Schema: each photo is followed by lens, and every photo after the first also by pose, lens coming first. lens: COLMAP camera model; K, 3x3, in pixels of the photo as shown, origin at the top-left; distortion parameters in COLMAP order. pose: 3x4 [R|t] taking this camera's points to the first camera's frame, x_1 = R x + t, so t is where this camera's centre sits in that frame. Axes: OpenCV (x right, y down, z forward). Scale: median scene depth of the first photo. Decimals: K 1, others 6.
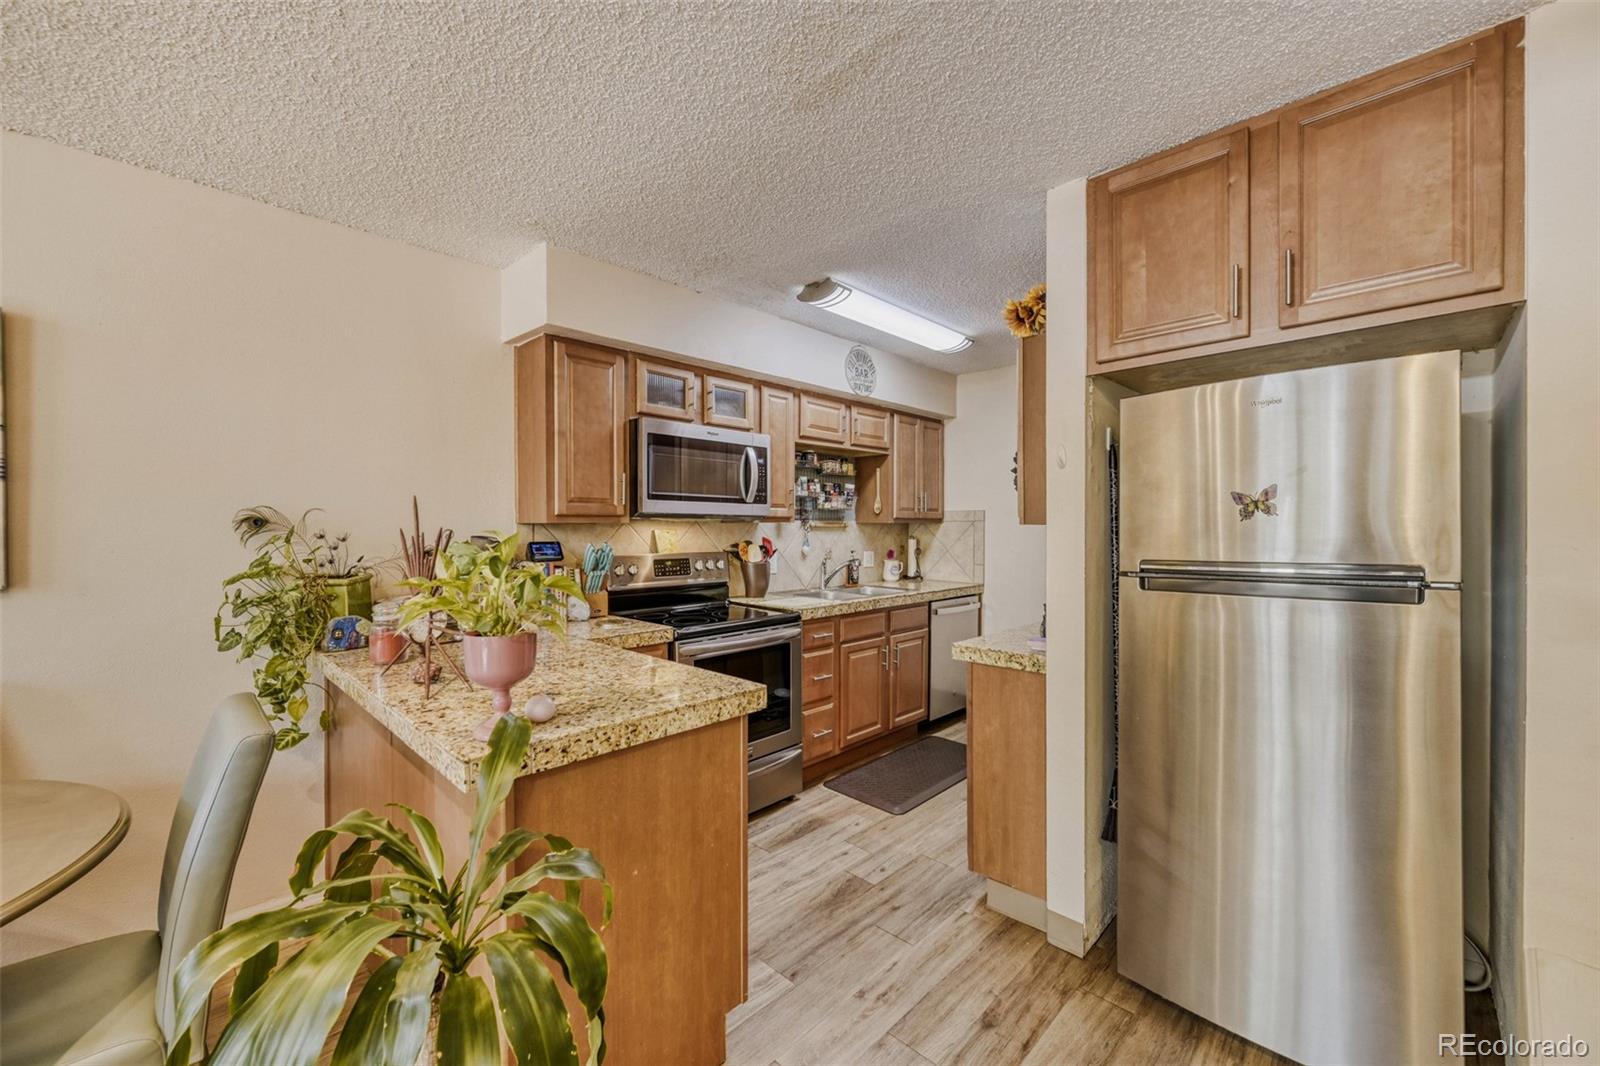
lens RADIAL K [[632.9, 0, 808.6], [0, 632.9, 555.1], [0, 0, 1]] dist [-0.004160, 0.000012]
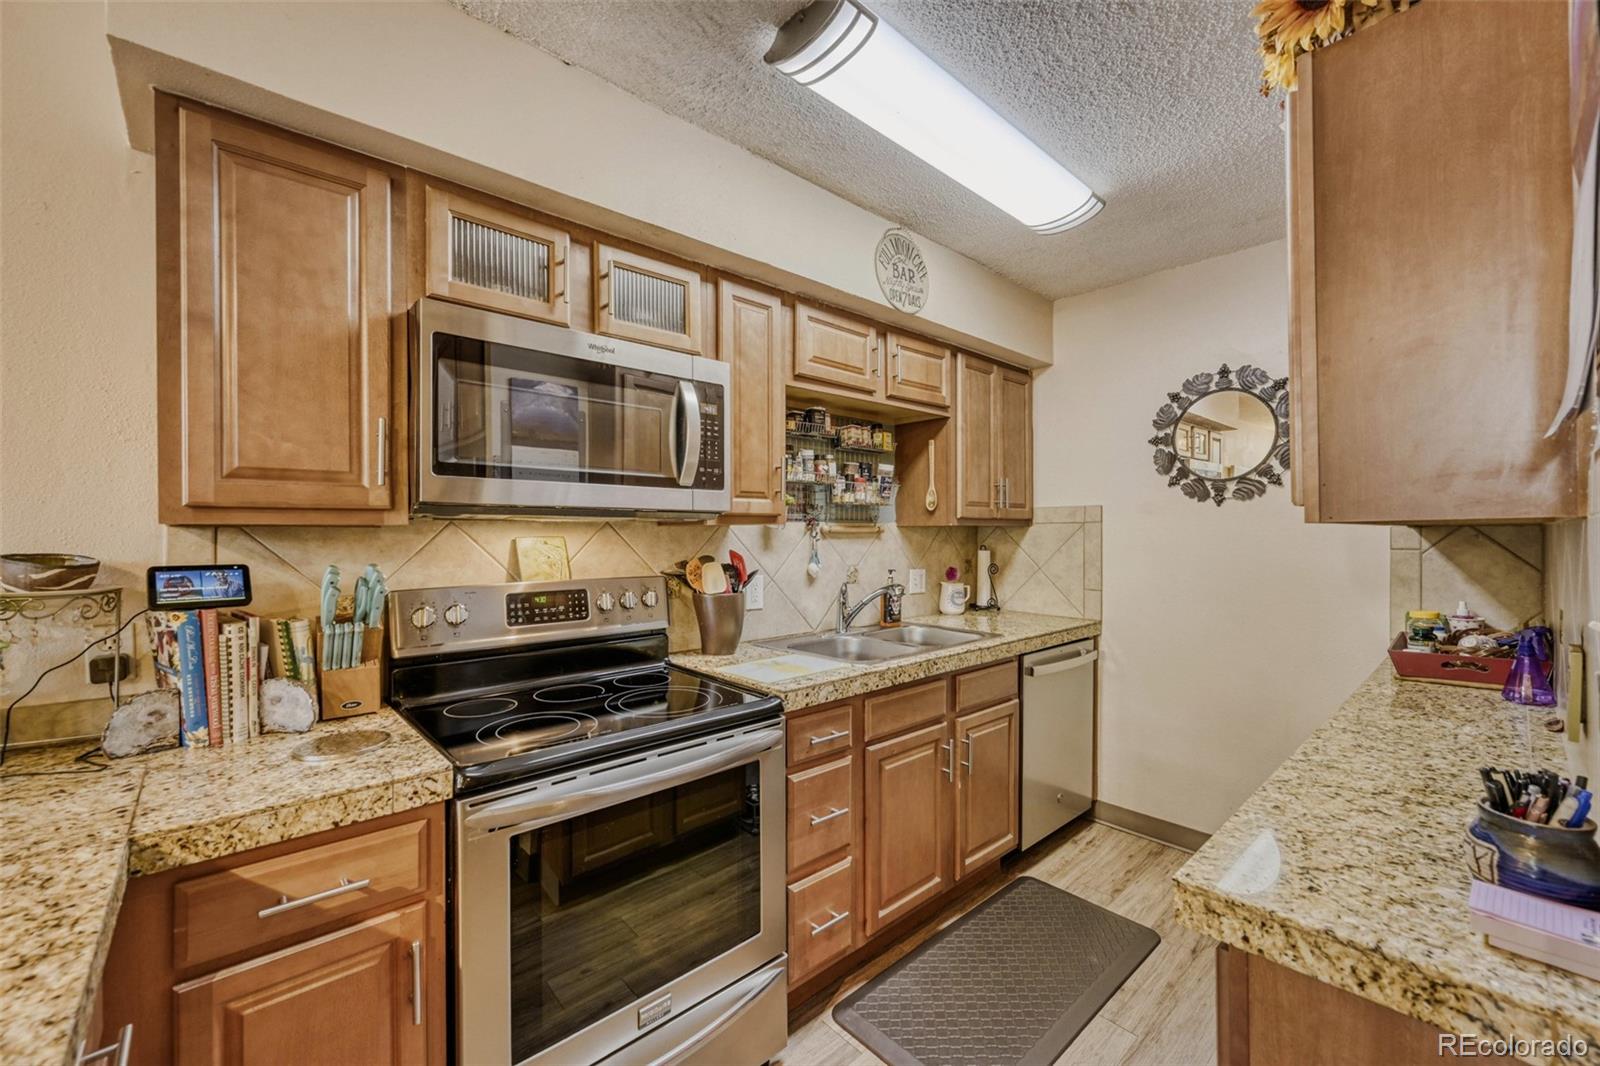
lens RADIAL K [[632.9, 0, 778.1], [0, 632.9, 538.4], [0, 0, 1]] dist [-0.004160, 0.000012]
pose [[0.992392, -0.002215, -0.123100, 0.041975], [-0.002259, 0.999342, -0.036194, -0.018168], [0.123099, 0.036196, 0.991734, 0.431061]]
